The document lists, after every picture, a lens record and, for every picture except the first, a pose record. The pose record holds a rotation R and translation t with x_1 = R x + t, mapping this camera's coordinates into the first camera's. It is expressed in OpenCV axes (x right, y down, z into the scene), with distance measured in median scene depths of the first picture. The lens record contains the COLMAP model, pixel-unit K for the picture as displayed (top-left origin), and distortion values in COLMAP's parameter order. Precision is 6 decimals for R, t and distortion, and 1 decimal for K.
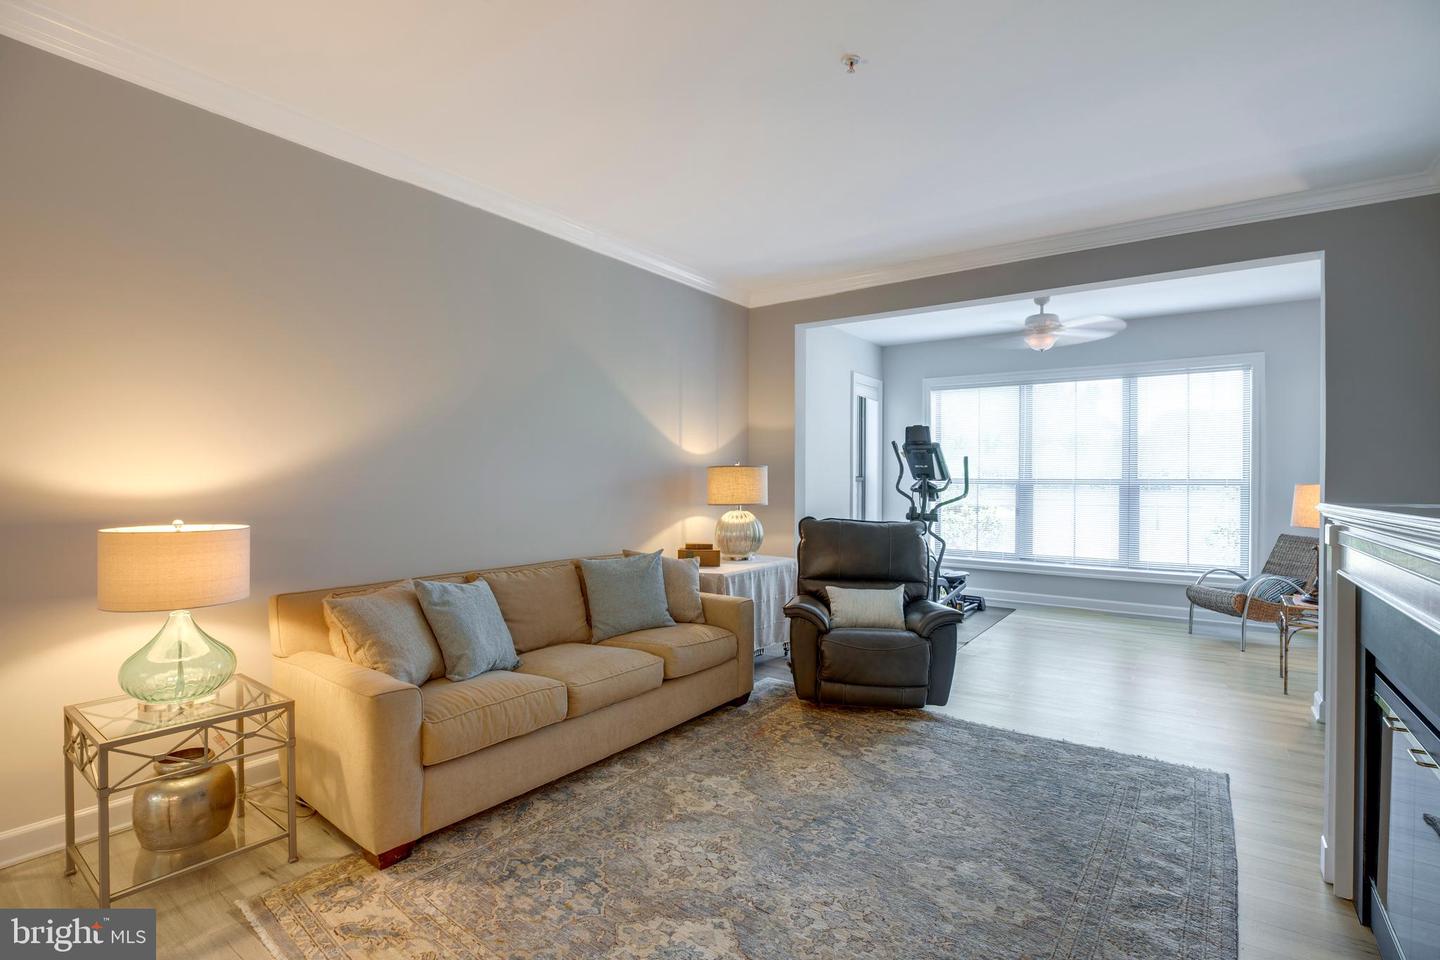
lens RADIAL K [[670.0, 0, 742.0], [0, 670.0, 483.9], [0, 0, 1]] dist [-0.042487, 0.009291]
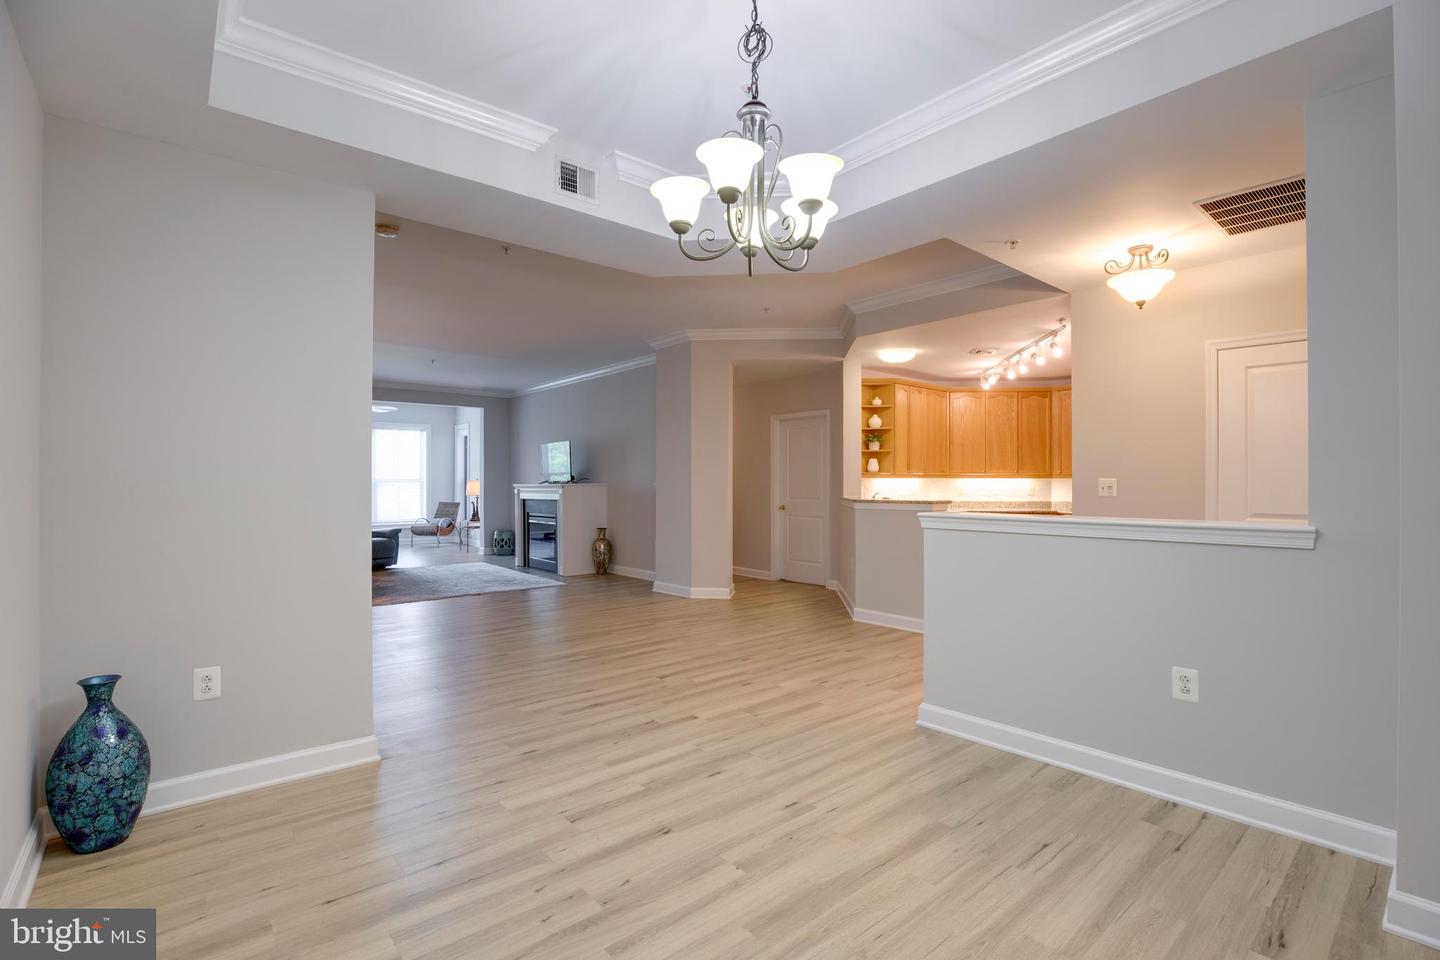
lens RADIAL K [[650.6, 0, 720.0], [0, 650.6, 480.0], [0, 0, 1]] dist [-0.032653, 0.000364]
pose [[0.245332, -0.003418, 0.969433, -1.390288], [0.010206, 0.999947, 0.000943, 0.004480], [-0.969385, 0.009663, 0.245354, -0.662466]]
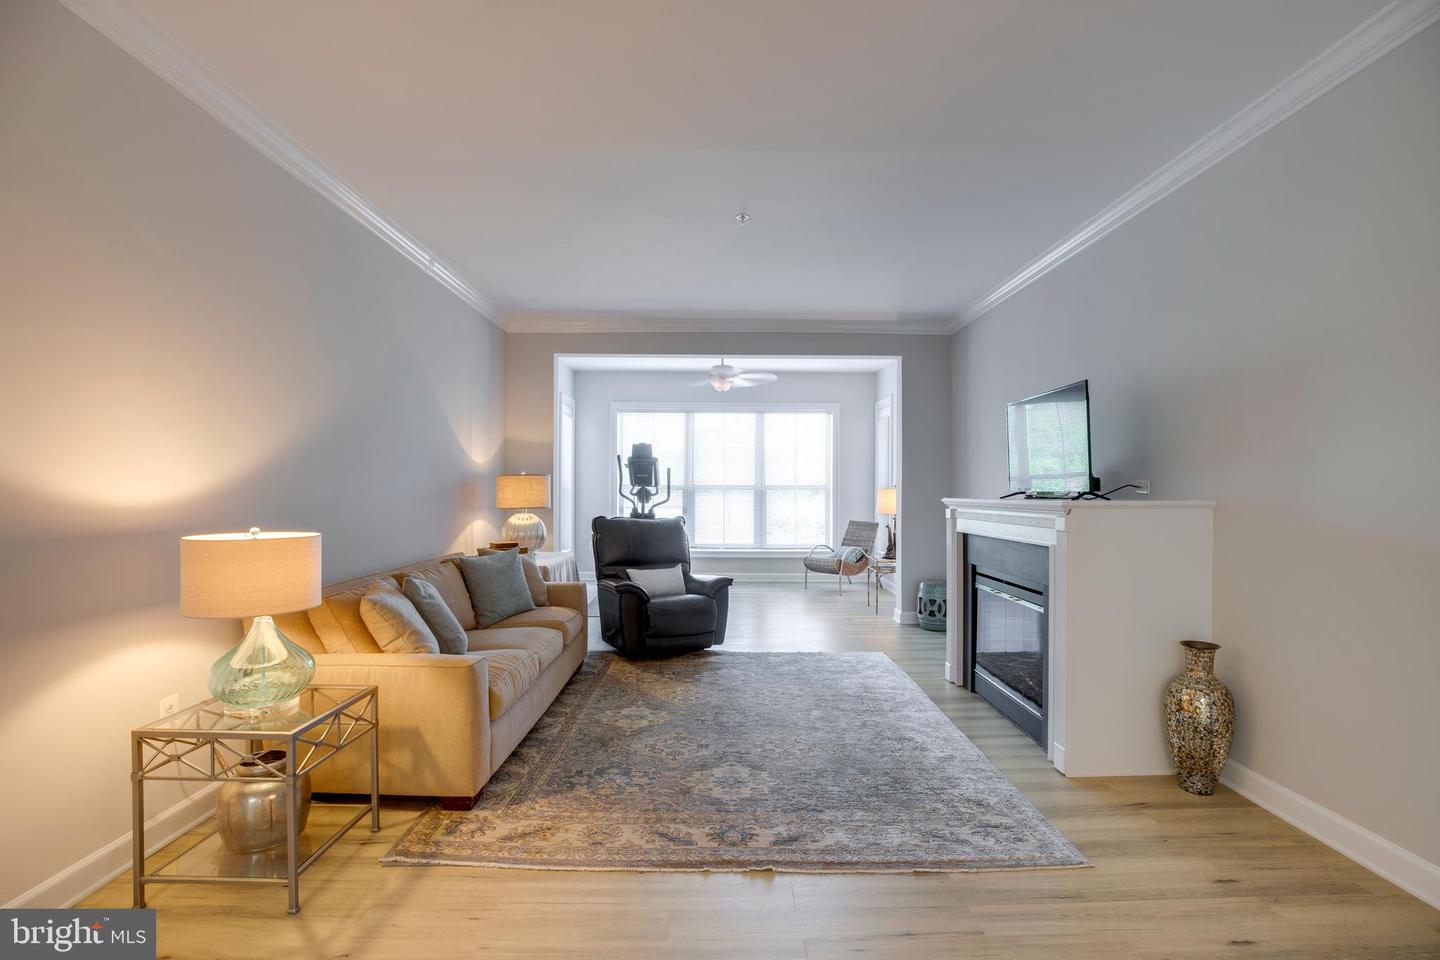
lens RADIAL K [[651.2, 0, 729.4], [0, 651.2, 489.3], [0, 0, 1]] dist [-0.030176, 0.000313]
pose [[0.808208, -0.004091, 0.588883, -0.375620], [0.004877, 0.999988, 0.000253, -0.000525], [-0.588877, 0.002667, 0.808218, -0.106434]]
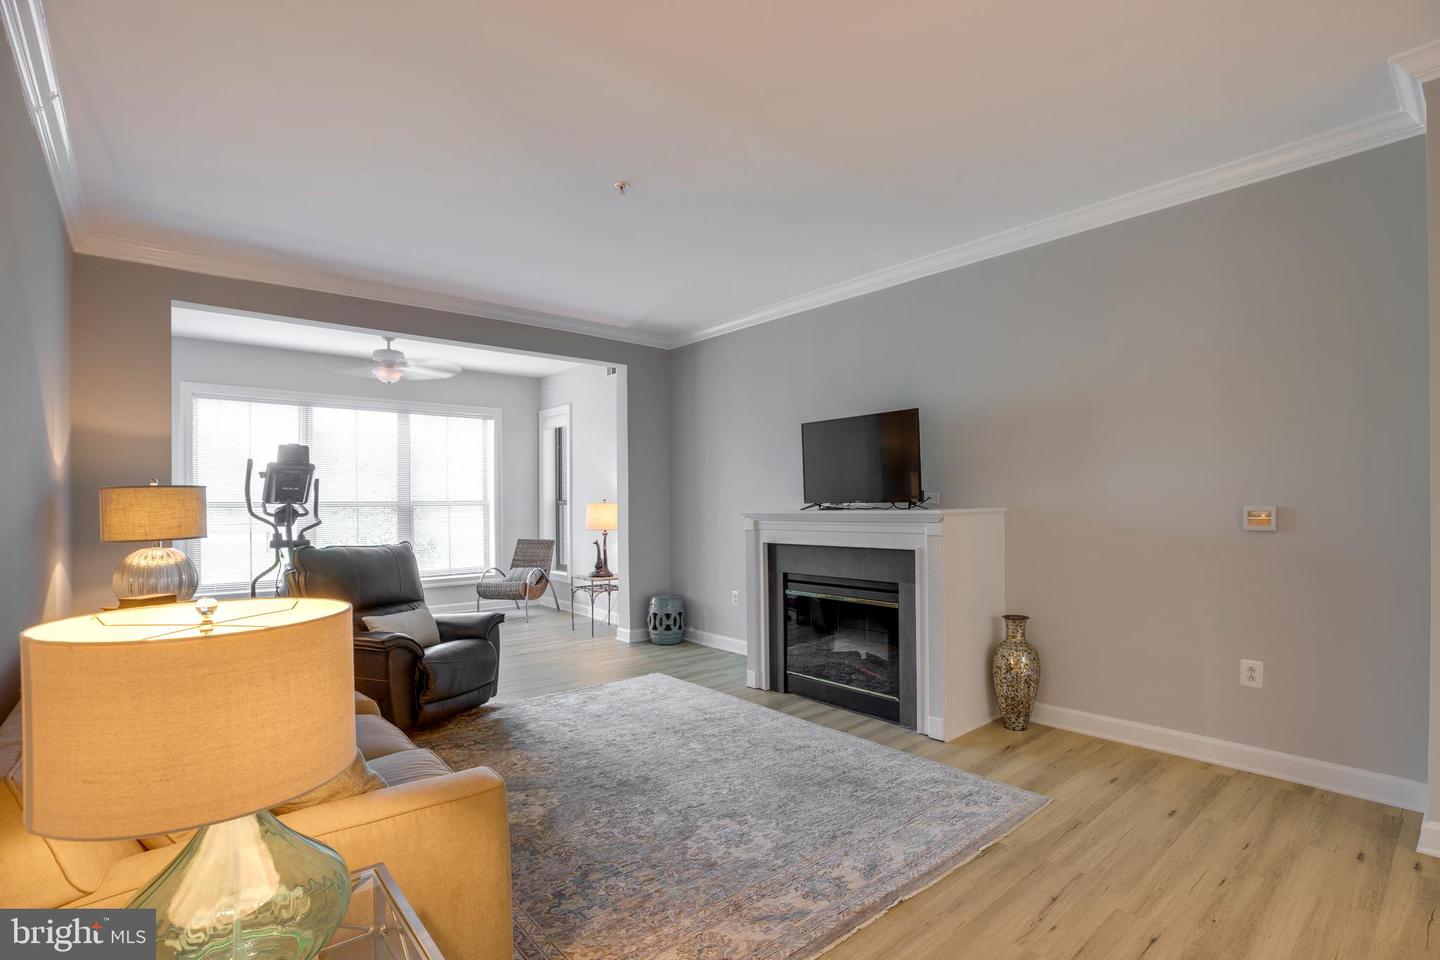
lens RADIAL K [[672.7, 0, 723.7], [0, 672.7, 494.8], [0, 0, 1]] dist [-0.036260, 0.009012]
pose [[0.244610, 0.002286, 0.969619, -0.541422], [0.016079, 0.999850, -0.006413, -0.003347], [-0.969488, 0.017159, 0.244536, 0.236250]]
